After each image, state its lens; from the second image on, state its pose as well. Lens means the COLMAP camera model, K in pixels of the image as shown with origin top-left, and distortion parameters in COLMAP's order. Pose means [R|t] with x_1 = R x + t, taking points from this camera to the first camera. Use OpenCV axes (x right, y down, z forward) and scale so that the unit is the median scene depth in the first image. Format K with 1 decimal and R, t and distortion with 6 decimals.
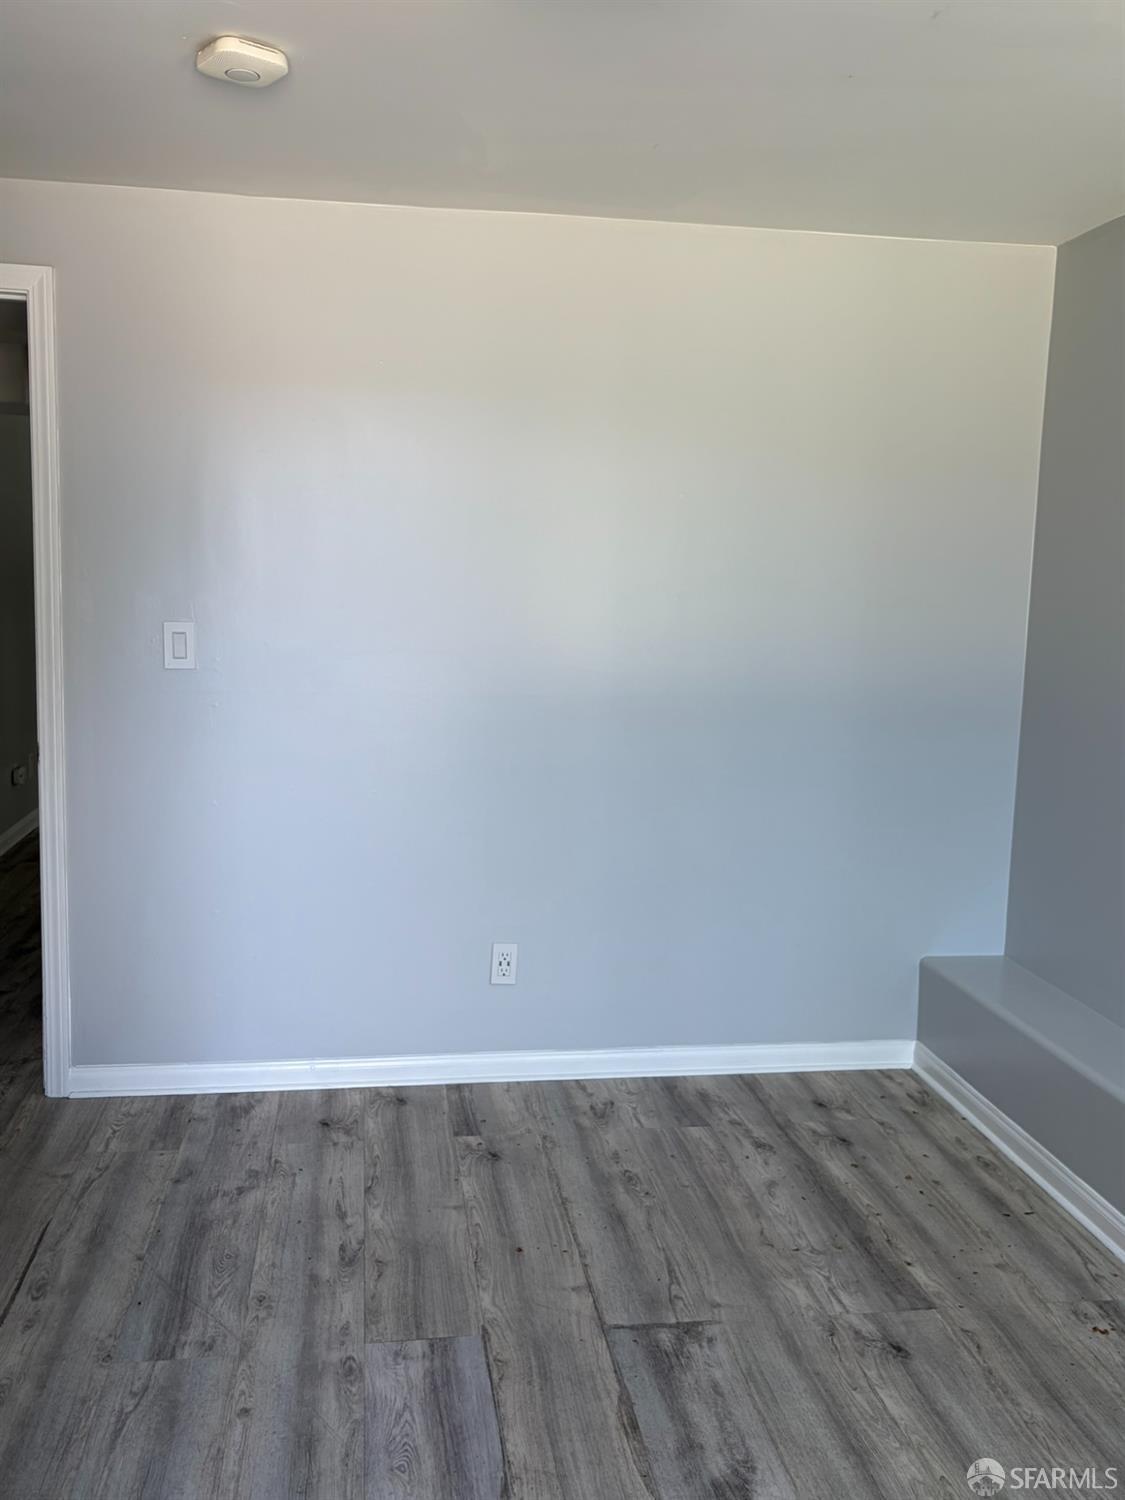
lens RADIAL K [[1281.9, 0, 562.5], [0, 1281.9, 750.0], [0, 0, 1]] dist [0.008535, -0.005251]
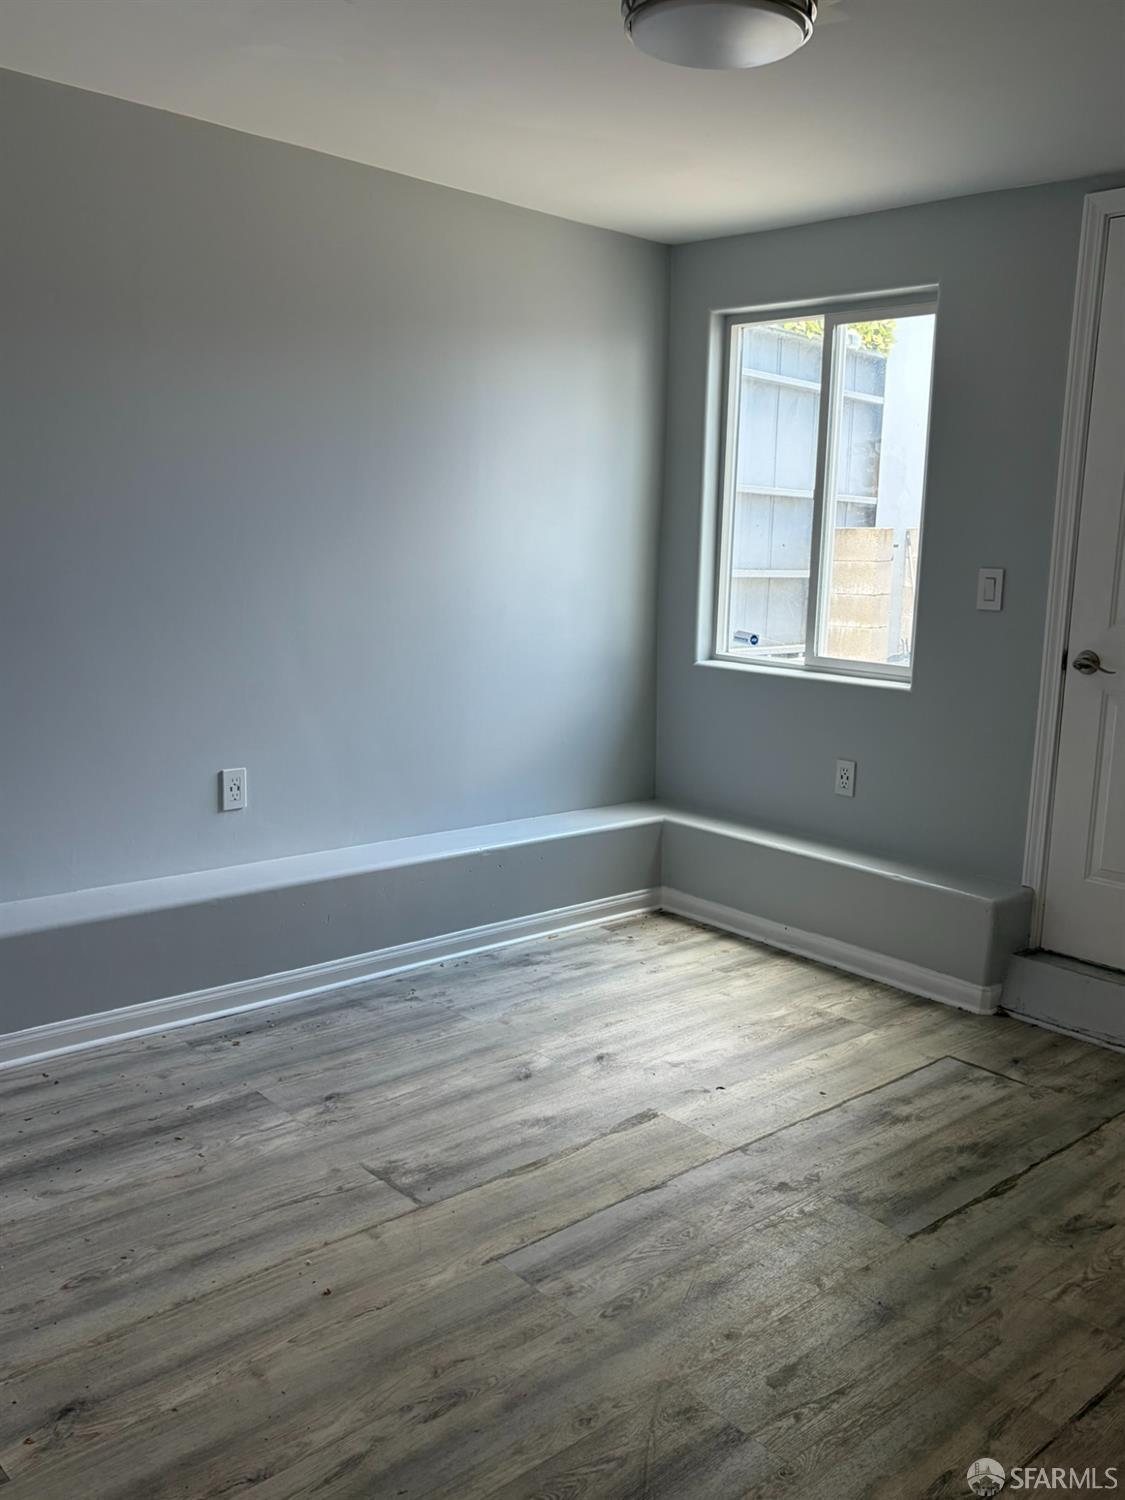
lens RADIAL K [[1281.9, 0, 562.5], [0, 1281.9, 750.0], [0, 0, 1]] dist [0.008535, -0.005251]
pose [[-0.549929, -0.186218, 0.814187, -0.788192], [0.062152, 0.963001, 0.262233, -0.166129], [-0.832895, 0.194813, -0.518009, 1.345508]]
